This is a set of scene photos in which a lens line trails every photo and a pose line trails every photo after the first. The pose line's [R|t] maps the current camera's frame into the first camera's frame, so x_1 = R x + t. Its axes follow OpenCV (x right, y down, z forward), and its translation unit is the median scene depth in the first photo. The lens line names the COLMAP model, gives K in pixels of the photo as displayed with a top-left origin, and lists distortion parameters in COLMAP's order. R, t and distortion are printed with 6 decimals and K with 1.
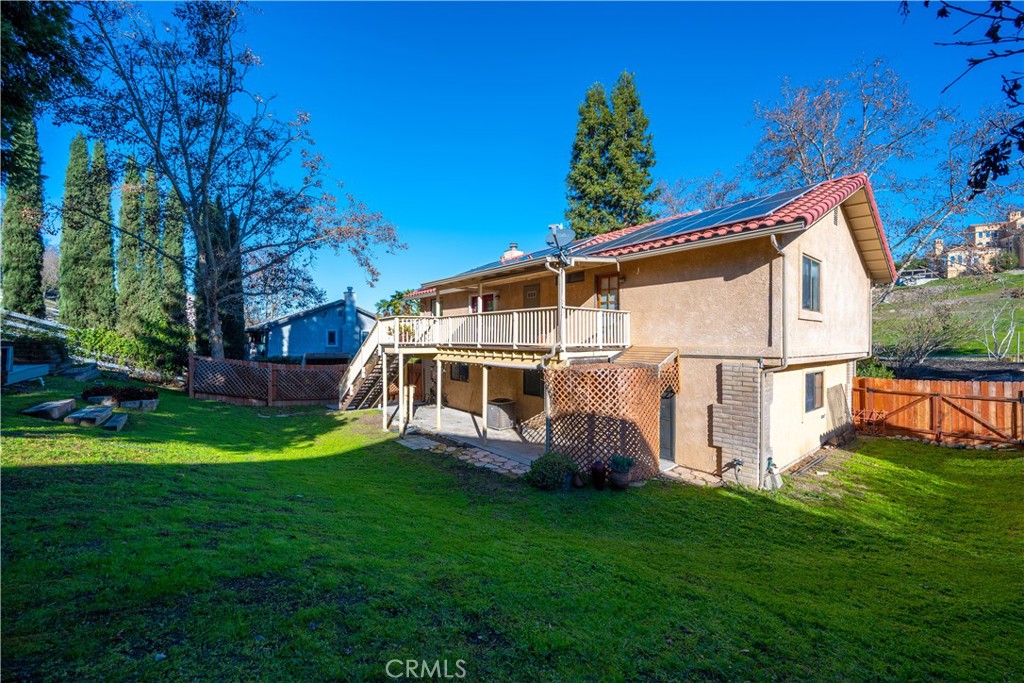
lens RADIAL K [[398.1, 0, 513.5], [0, 398.1, 341.8], [0, 0, 1]] dist [0.001595, -0.000059]
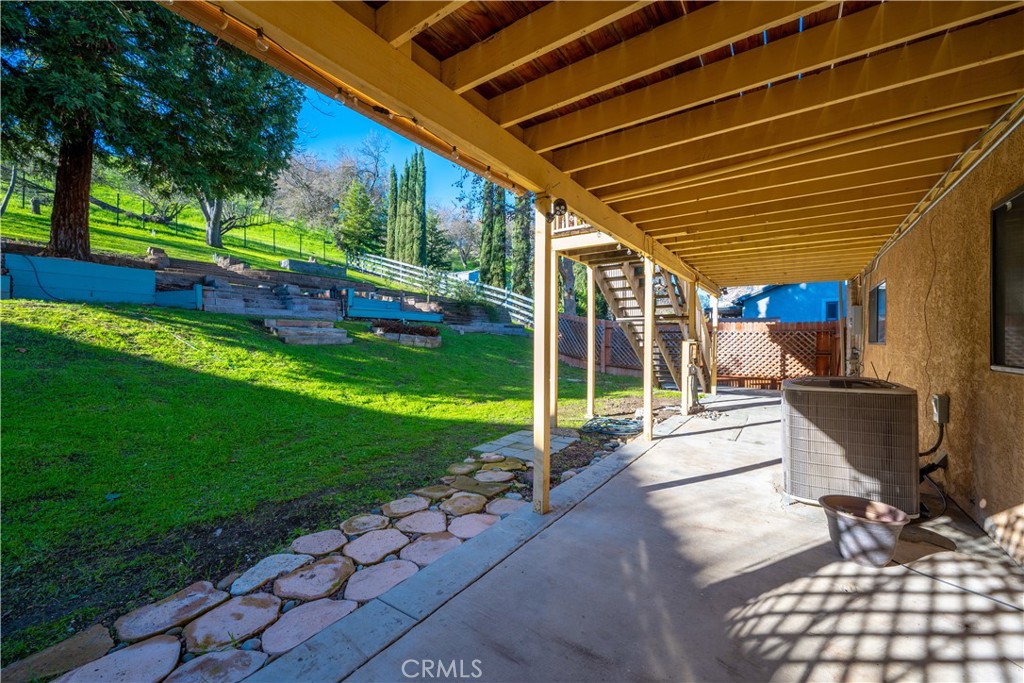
lens RADIAL K [[398.1, 0, 513.1], [0, 398.1, 340.8], [0, 0, 1]] dist [0.001595, -0.000059]
pose [[0.268580, -0.000611, -0.963257, 0.113817], [-0.008669, 0.999958, -0.003052, 0.098022], [0.963218, 0.009170, 0.268564, 0.590131]]
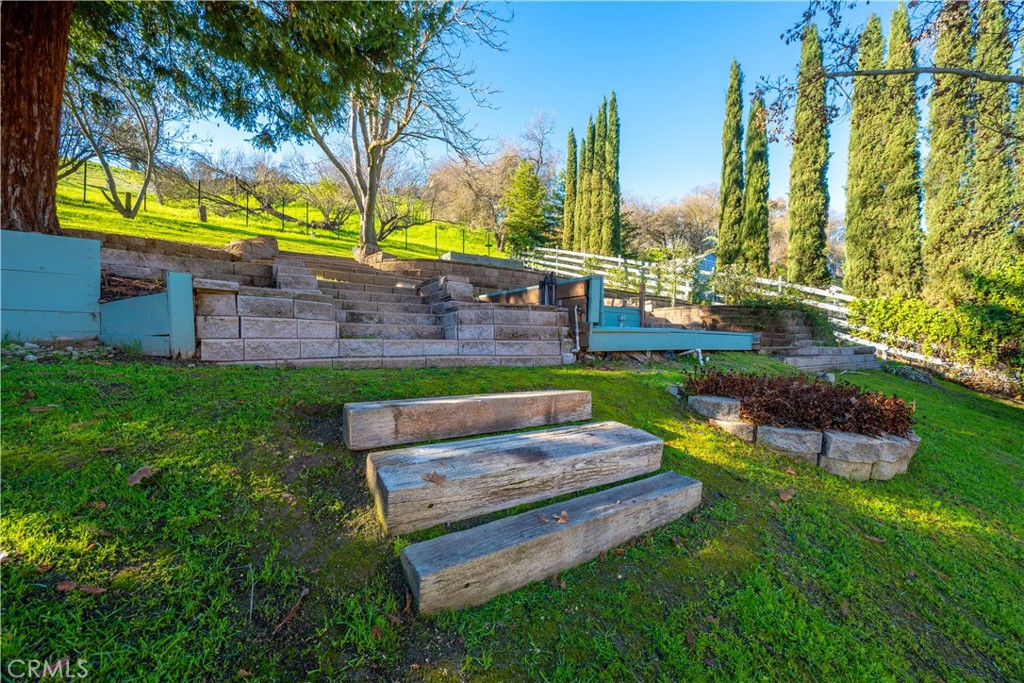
lens RADIAL K [[398.1, 0, 514.5], [0, 398.1, 341.4], [0, 0, 1]] dist [0.001595, -0.000059]
pose [[-0.083584, -0.007007, -0.996476, -0.372539], [-0.010408, 0.999927, -0.006158, 0.050689], [0.996446, 0.009857, -0.083651, 0.471879]]
